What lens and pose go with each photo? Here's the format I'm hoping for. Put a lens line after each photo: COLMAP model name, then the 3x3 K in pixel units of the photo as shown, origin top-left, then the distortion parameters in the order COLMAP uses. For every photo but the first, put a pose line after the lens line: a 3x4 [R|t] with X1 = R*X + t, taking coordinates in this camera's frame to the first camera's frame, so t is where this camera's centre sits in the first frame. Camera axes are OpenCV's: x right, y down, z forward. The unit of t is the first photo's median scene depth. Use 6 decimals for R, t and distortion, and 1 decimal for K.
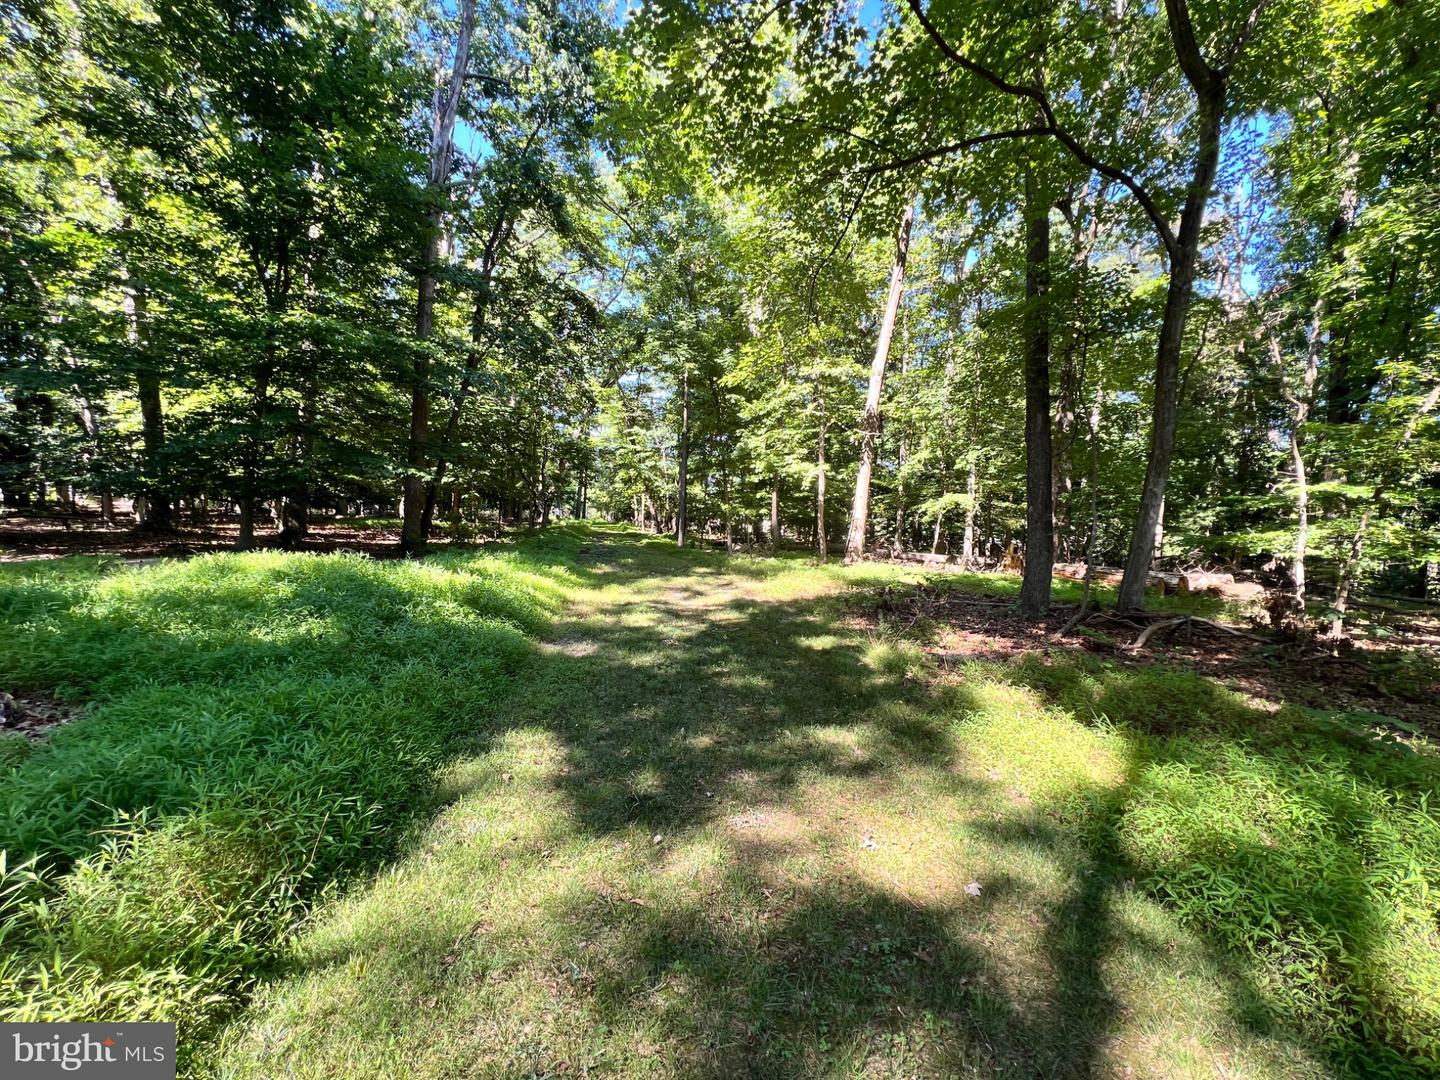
lens RADIAL K [[580.6, 0, 723.0], [0, 580.6, 541.2], [0, 0, 1]] dist [0.006390, 0.000463]
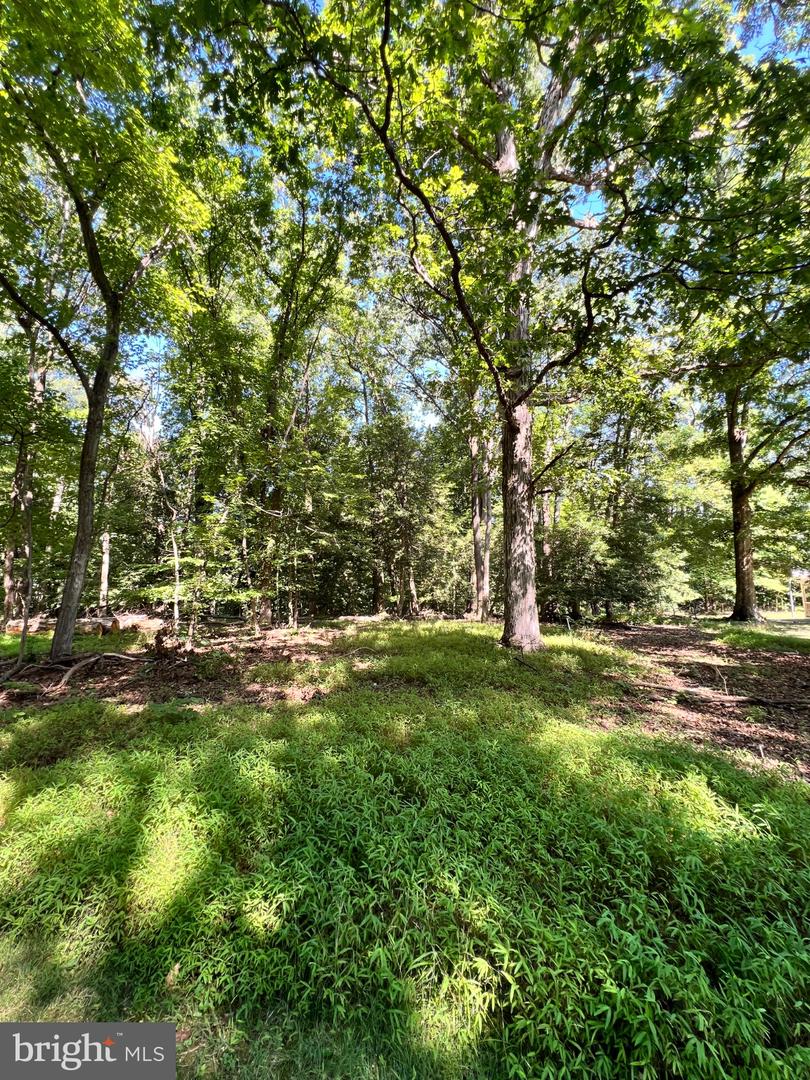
lens RADIAL K [[434.6, 0, 403.3], [0, 434.6, 541.0], [0, 0, 1]] dist [0.002509, 0.001200]
pose [[0.330801, 0.052590, 0.942234, 0.031647], [0.059821, 0.995269, -0.076552, -0.012035], [-0.941803, 0.081688, 0.326091, -0.027321]]
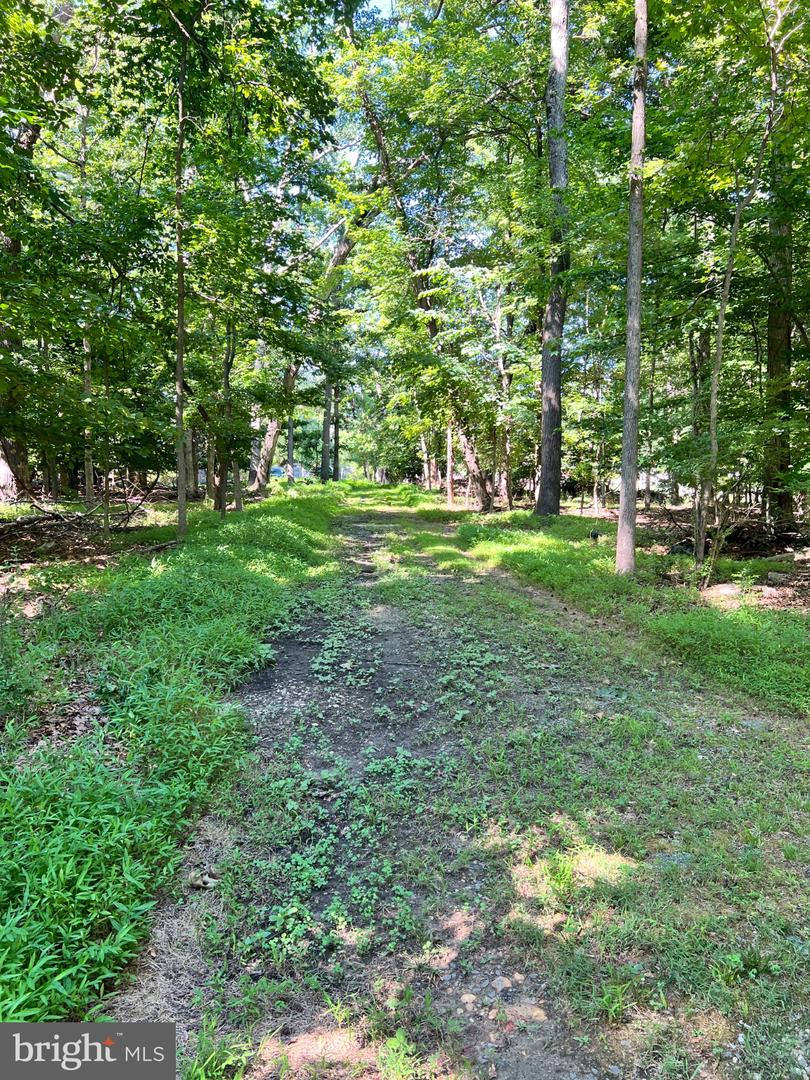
lens RADIAL K [[829.0, 0, 404.6], [0, 829.0, 540.0], [0, 0, 1]] dist [0.012718, 0.001633]
pose [[0.986685, -0.024067, -0.160850, -0.082650], [0.030857, 0.998729, 0.039849, -0.021111], [0.159686, -0.044282, 0.986174, 0.398009]]
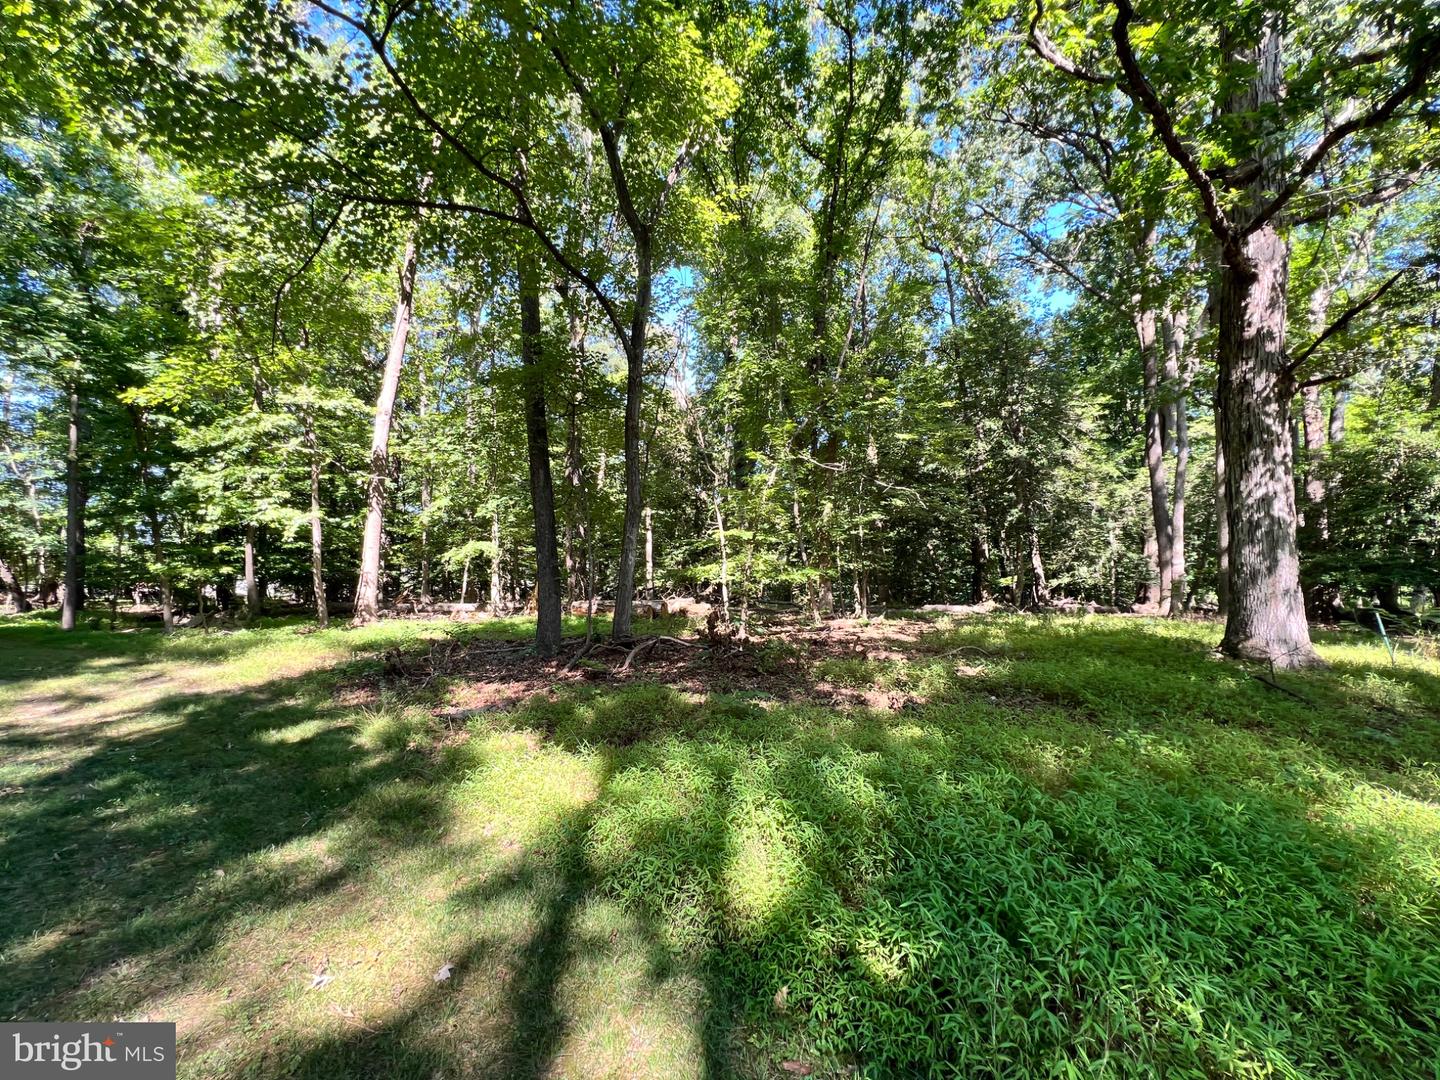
lens RADIAL K [[579.4, 0, 722.0], [0, 579.4, 541.3], [0, 0, 1]] dist [0.002509, 0.001200]
pose [[0.723127, -0.022905, 0.690335, 0.027574], [0.076861, 0.995911, -0.047467, -0.004870], [-0.686425, 0.087385, 0.721931, -0.011734]]
